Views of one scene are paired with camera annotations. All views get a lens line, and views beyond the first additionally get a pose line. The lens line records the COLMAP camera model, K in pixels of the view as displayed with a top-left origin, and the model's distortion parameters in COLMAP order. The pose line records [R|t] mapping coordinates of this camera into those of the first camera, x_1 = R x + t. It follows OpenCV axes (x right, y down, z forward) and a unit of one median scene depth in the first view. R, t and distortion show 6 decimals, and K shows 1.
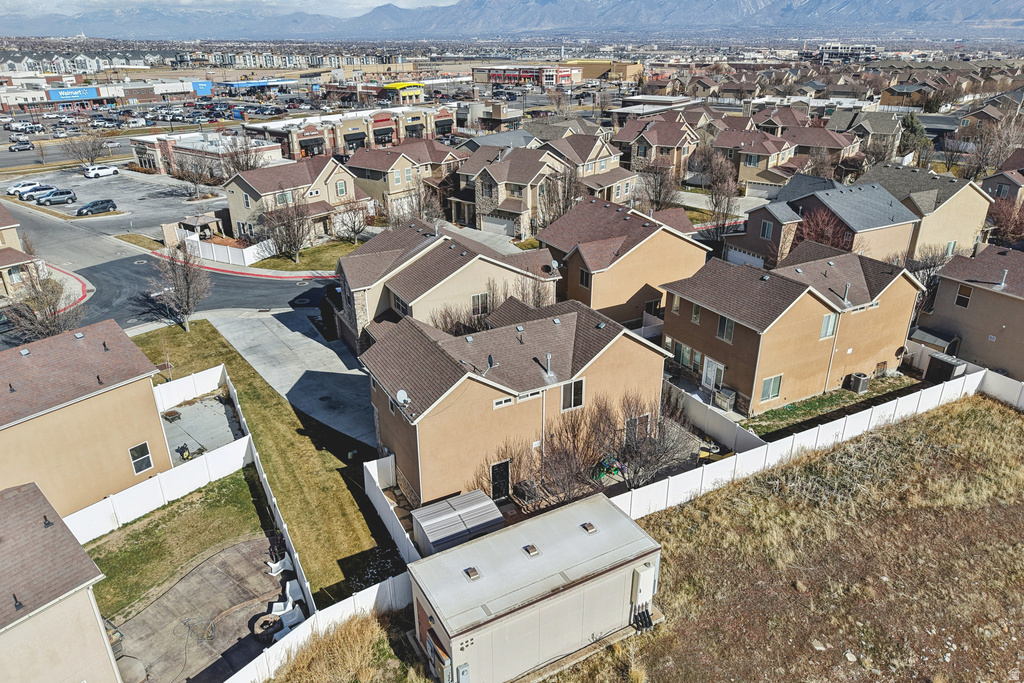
lens RADIAL K [[696.9, 0, 512.0], [0, 696.9, 356.6], [0, 0, 1]] dist [0.002819, -0.006883]
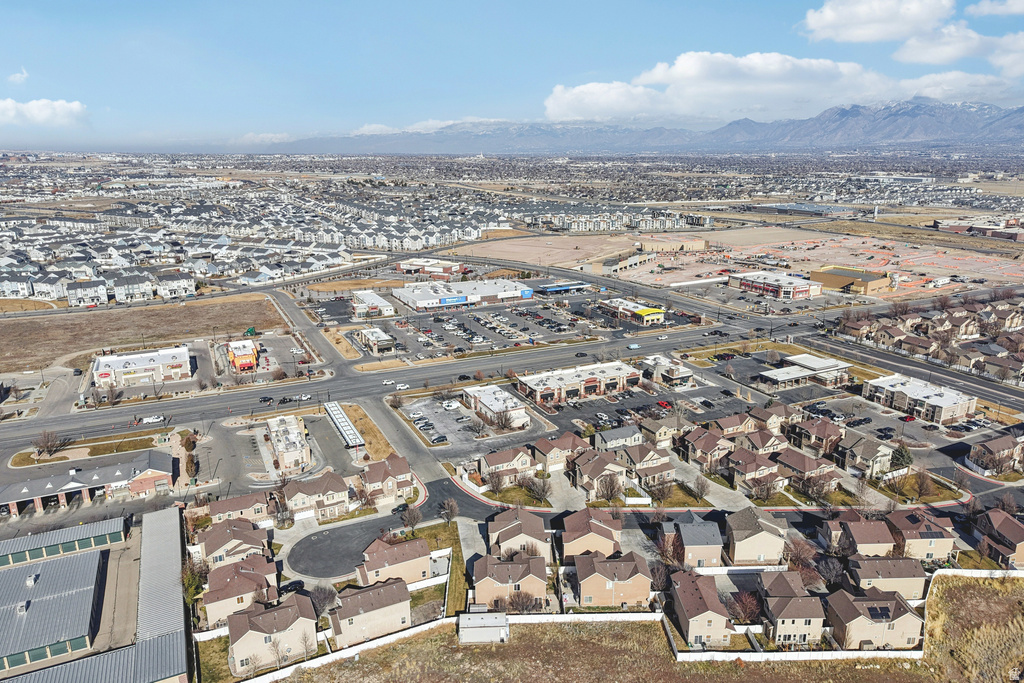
lens RADIAL K [[687.4, 0, 515.3], [0, 687.4, 344.2], [0, 0, 1]] dist [0.039689, -0.044353]
pose [[0.893857, 0.125712, -0.430367, 1.222451], [-0.188452, 0.976321, -0.106220, -0.670948], [0.406823, 0.176049, 0.896383, -2.136531]]
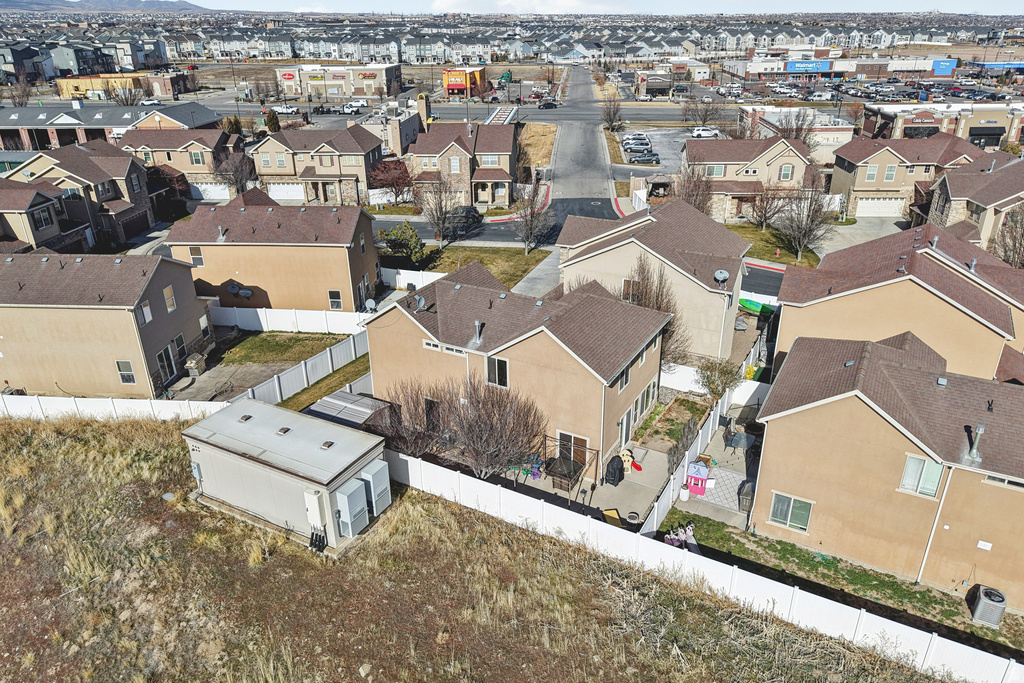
lens RADIAL K [[696.9, 0, 512.0], [0, 696.9, 356.6], [0, 0, 1]] dist [0.002819, -0.006883]
pose [[0.526780, 0.364415, -0.767922, 0.647499], [-0.342292, 0.917892, 0.200777, -0.130504], [0.778035, 0.157088, 0.608264, 0.307881]]
